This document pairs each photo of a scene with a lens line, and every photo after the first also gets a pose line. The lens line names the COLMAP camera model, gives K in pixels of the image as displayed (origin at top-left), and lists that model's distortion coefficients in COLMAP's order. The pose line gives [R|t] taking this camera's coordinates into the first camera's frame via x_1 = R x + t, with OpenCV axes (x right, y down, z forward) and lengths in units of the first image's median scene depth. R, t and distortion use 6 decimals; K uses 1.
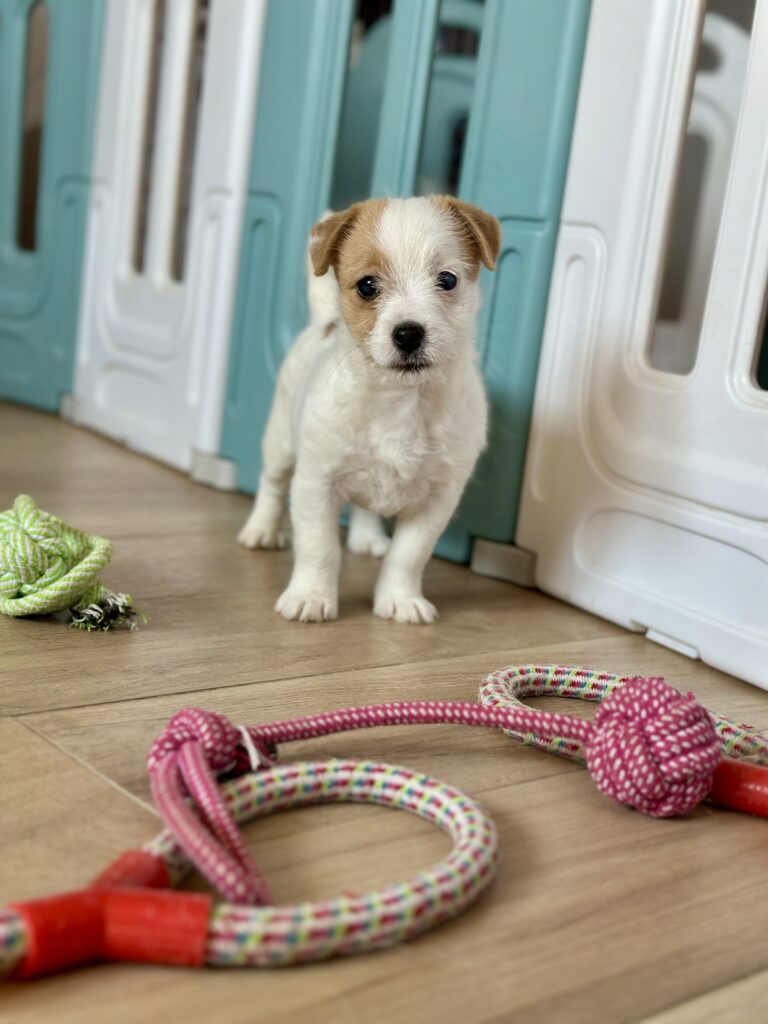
lens RADIAL K [[1413.5, 0, 384.0], [0, 1413.5, 512.0], [0, 0, 1]] dist [0.205660, -0.408075]
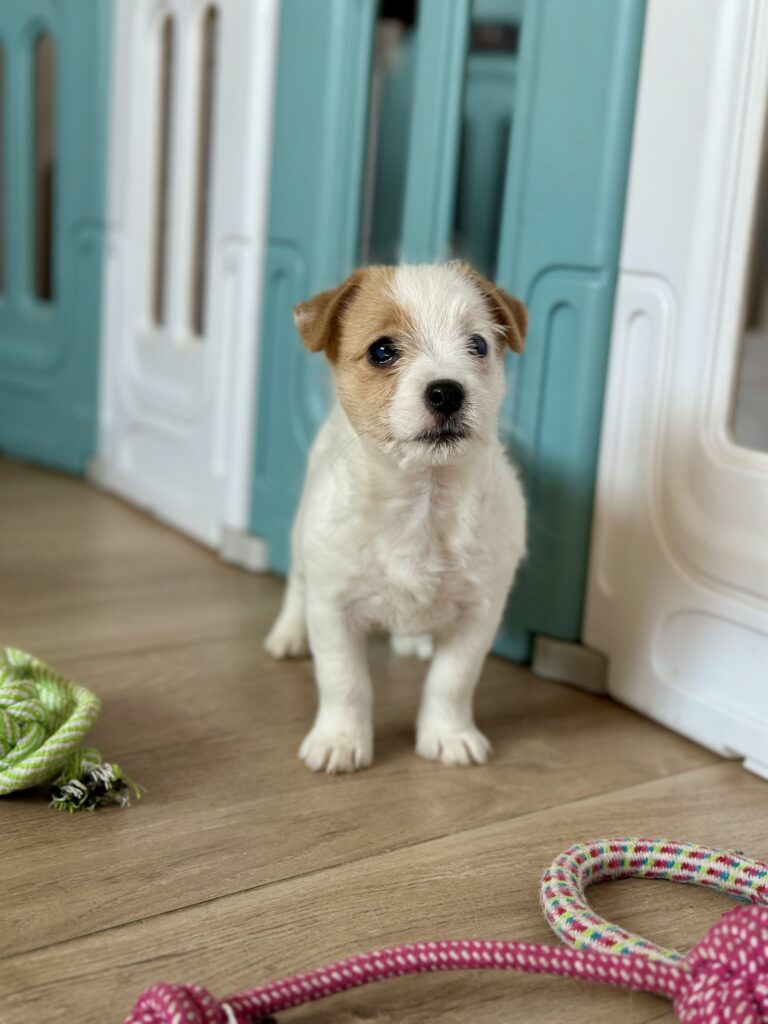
lens RADIAL K [[1413.5, 0, 384.0], [0, 1413.5, 512.0], [0, 0, 1]] dist [0.205660, -0.408075]
pose [[0.997617, -0.042858, -0.054072, 0.029367], [0.043484, 0.998999, 0.010459, -0.093500], [0.053569, -0.012785, 0.998482, 0.172662]]
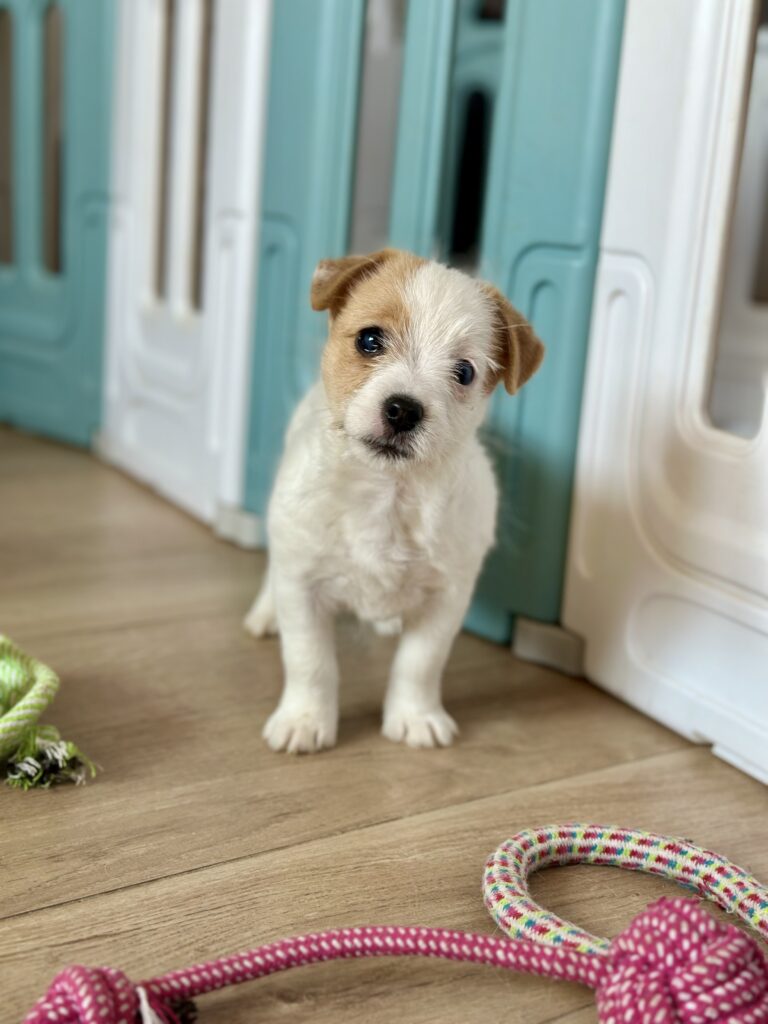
lens RADIAL K [[1413.5, 0, 384.0], [0, 1413.5, 512.0], [0, 0, 1]] dist [0.205660, -0.408075]
pose [[0.995668, -0.031451, -0.087494, 0.082819], [0.034150, 0.998980, 0.029530, -0.097925], [0.086476, -0.032390, 0.995727, 0.181555]]
